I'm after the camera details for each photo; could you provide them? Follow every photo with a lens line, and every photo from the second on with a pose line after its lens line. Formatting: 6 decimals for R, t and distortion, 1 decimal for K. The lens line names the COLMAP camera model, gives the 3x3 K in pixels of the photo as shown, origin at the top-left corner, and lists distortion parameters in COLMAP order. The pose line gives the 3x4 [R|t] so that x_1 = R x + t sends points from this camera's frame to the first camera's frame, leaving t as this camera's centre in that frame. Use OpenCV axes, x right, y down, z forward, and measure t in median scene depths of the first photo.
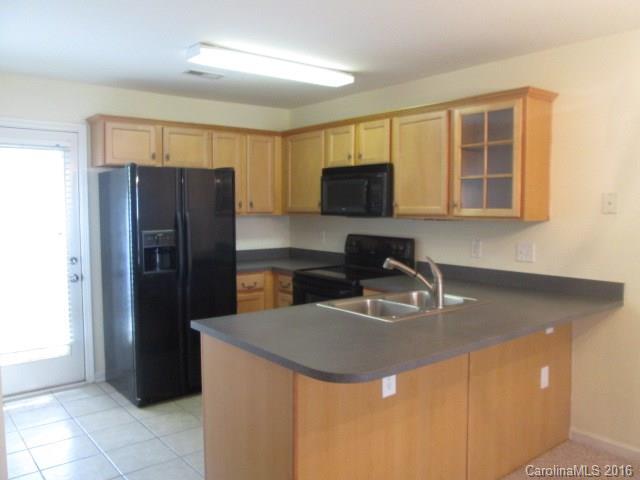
lens RADIAL K [[521.5, 0, 320.0], [0, 521.5, 240.0], [0, 0, 1]] dist [-0.030238, 0.000232]
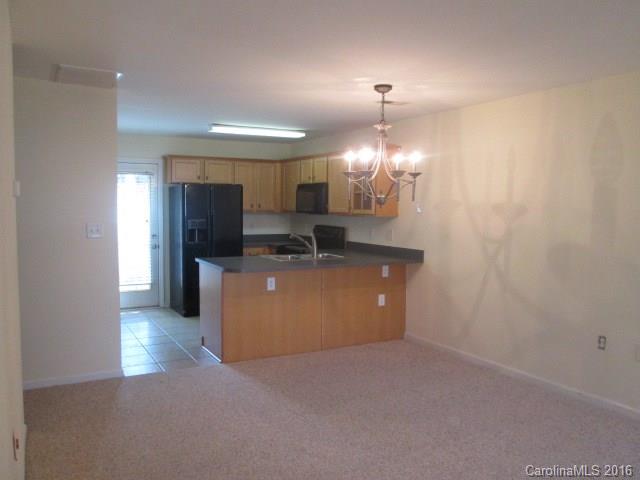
lens RADIAL K [[550.8, 0, 320.0], [0, 550.8, 240.0], [0, 0, 1]] dist [0.000415, 0.000196]
pose [[0.982473, 0.020178, -0.185308, 0.430810], [-0.020179, 0.999795, 0.001884, 0.035799], [0.185308, 0.001888, 0.982679, -0.745101]]
